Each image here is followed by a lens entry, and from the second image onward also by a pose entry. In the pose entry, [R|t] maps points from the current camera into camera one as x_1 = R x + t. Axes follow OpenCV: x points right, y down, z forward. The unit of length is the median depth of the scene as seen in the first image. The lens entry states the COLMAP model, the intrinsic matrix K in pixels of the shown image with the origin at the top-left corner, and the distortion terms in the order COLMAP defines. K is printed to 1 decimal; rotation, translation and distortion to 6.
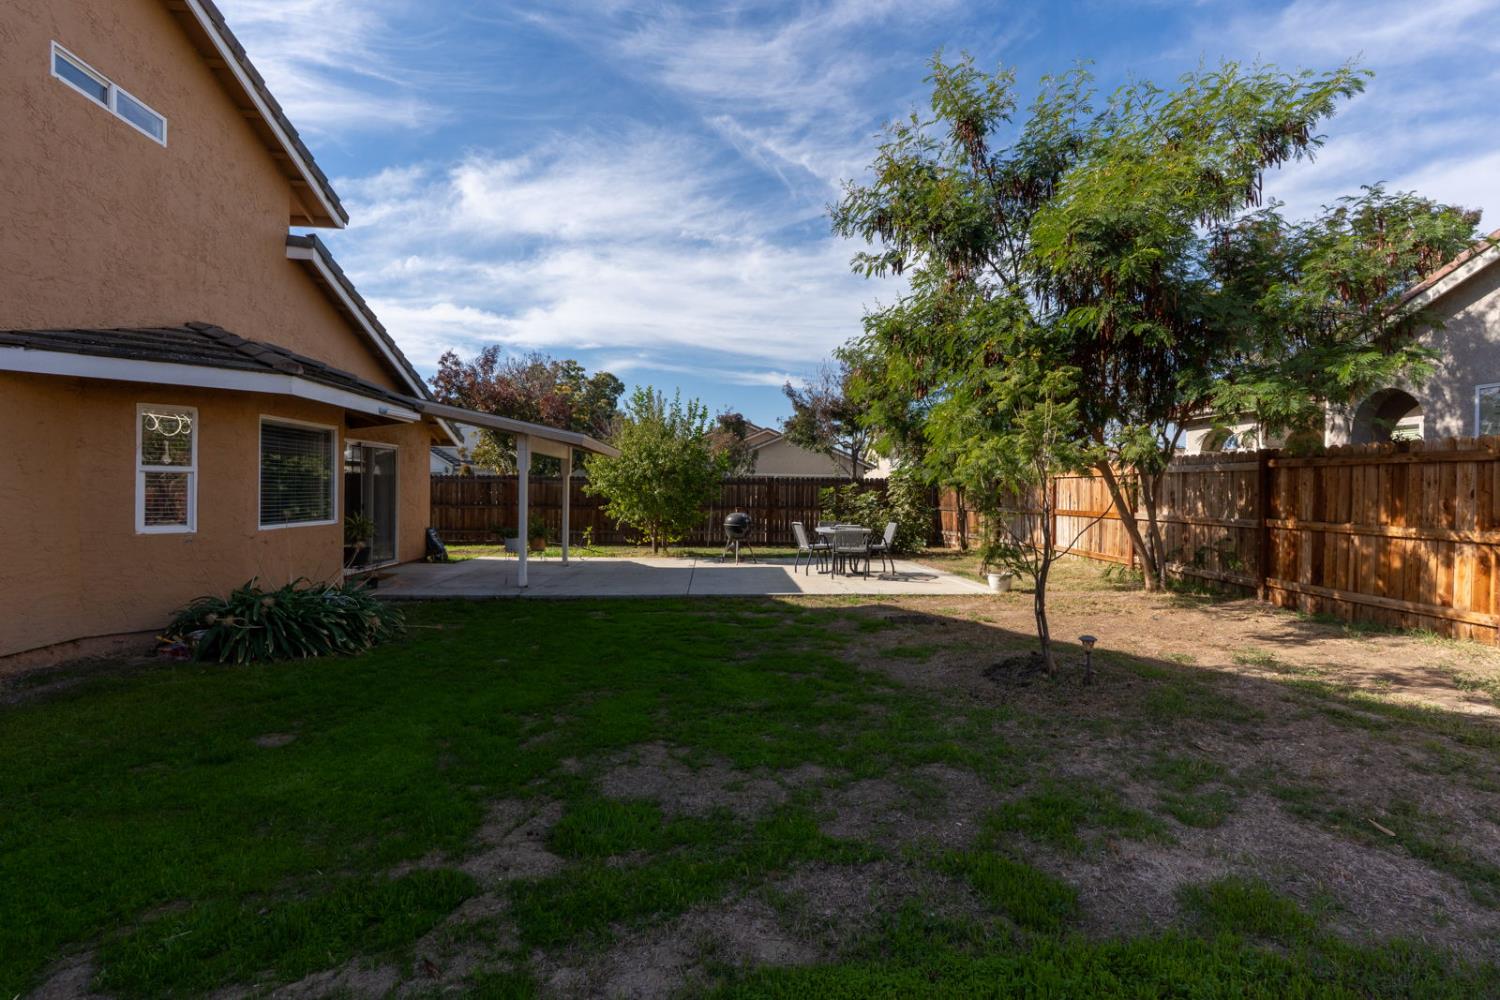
lens RADIAL K [[681.6, 0, 752.0], [0, 681.6, 498.8], [0, 0, 1]] dist [-0.011686, 0.003699]
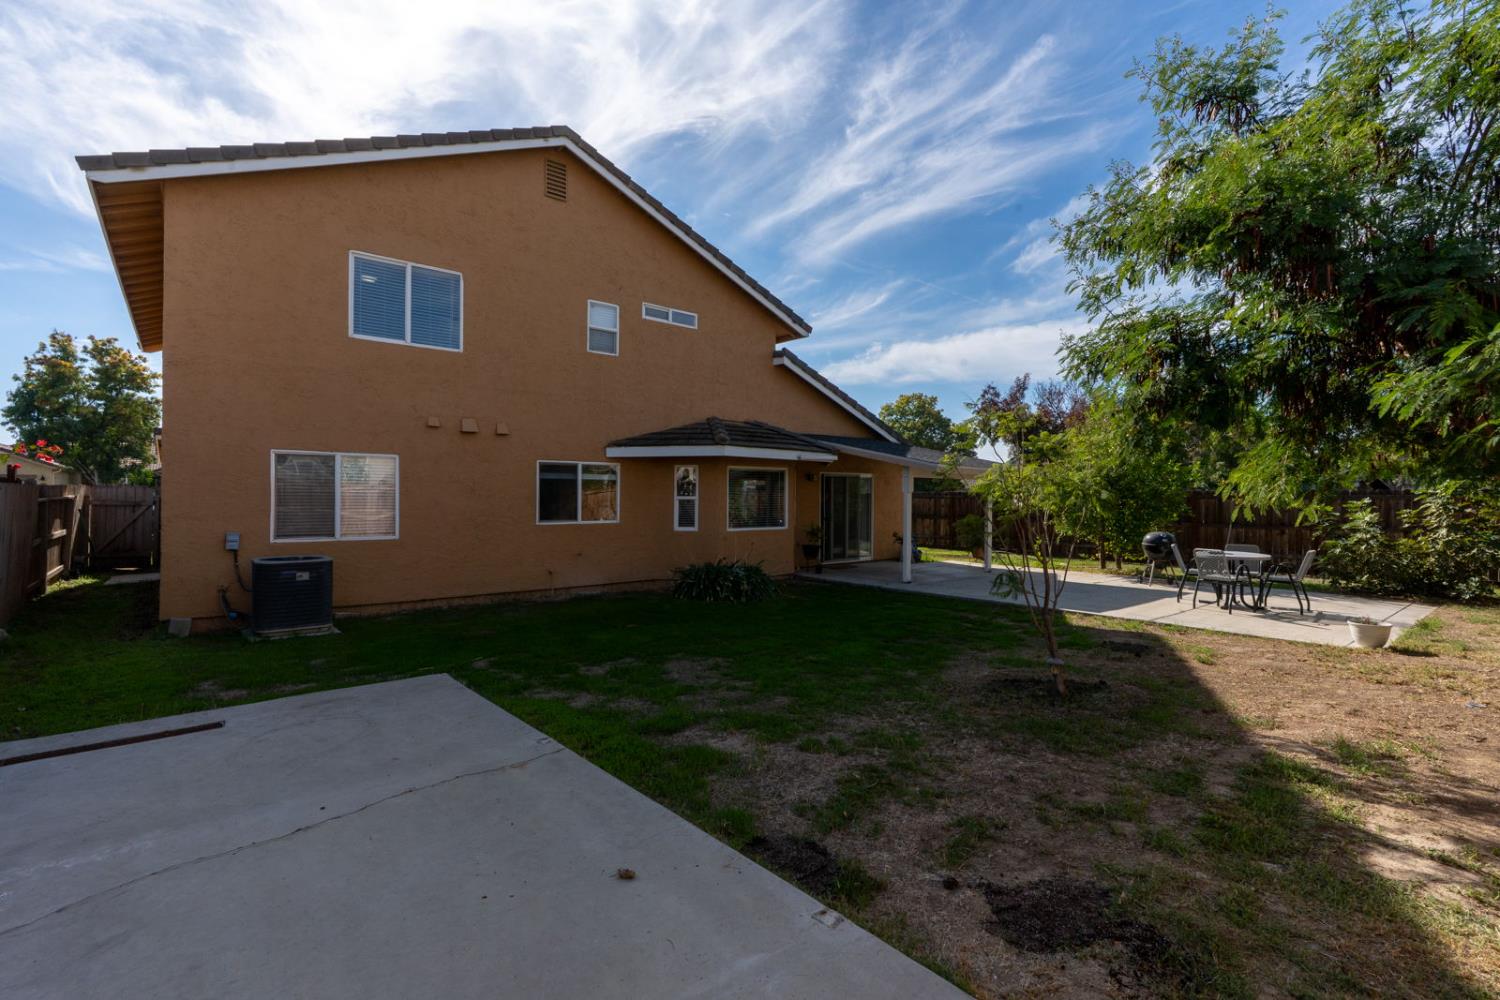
lens RADIAL K [[681.6, 0, 774.7], [0, 681.6, 500.9], [0, 0, 1]] dist [-0.011686, 0.003699]
pose [[0.604290, -0.000755, -0.796764, 0.910717], [-0.006770, 0.999959, -0.006082, -0.027441], [0.796736, 0.009069, 0.604260, 0.020373]]
